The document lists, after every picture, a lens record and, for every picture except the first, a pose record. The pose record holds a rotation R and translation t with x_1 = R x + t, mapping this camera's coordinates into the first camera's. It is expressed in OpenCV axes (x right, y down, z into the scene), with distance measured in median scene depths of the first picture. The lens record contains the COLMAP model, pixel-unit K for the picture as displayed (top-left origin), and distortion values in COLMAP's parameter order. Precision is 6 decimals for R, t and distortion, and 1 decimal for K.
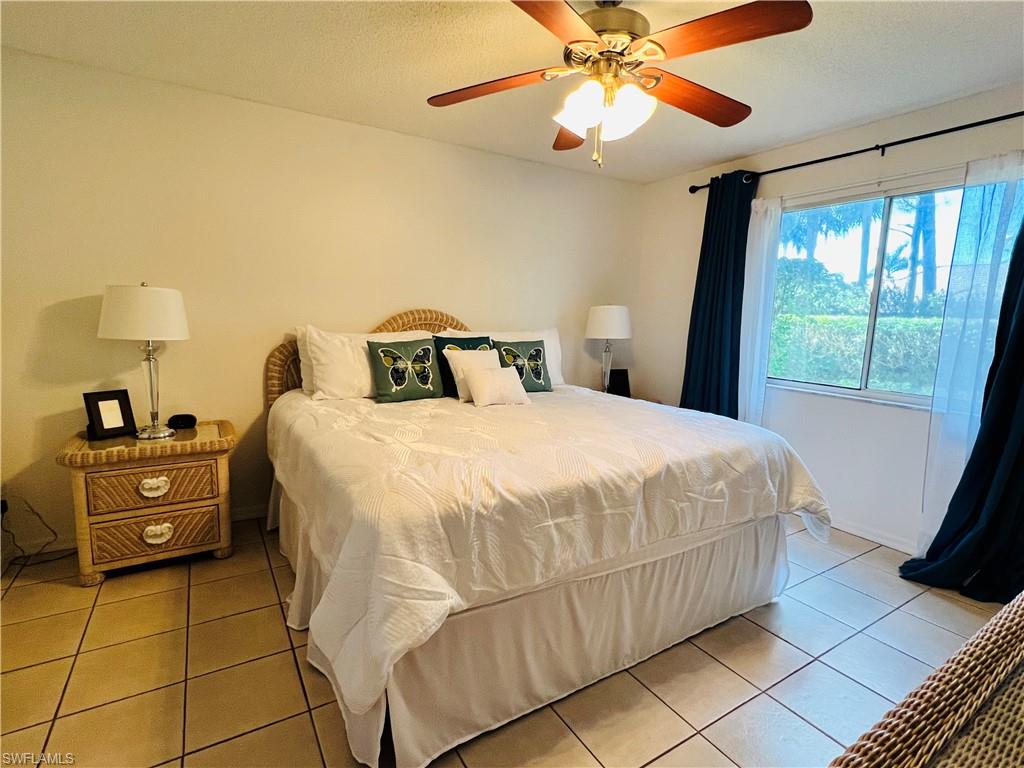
lens RADIAL K [[502.8, 0, 512.0], [0, 502.8, 384.0], [0, 0, 1]] dist [0.001979, 0.000361]
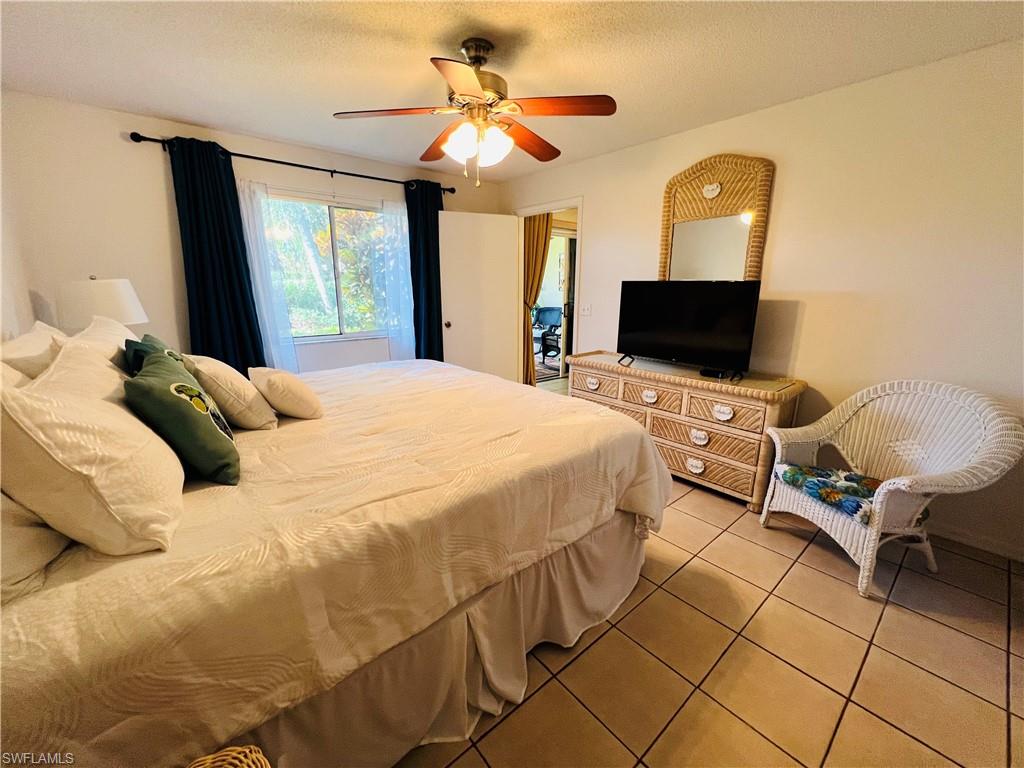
lens RADIAL K [[410.2, 0, 512.0], [0, 410.2, 384.0], [0, 0, 1]] dist [-0.001570, -0.000044]
pose [[-0.151885, -0.257787, 0.954189, -0.622146], [0.135484, 0.950847, 0.278450, -0.125298], [-0.979068, 0.171570, -0.109493, 0.665124]]
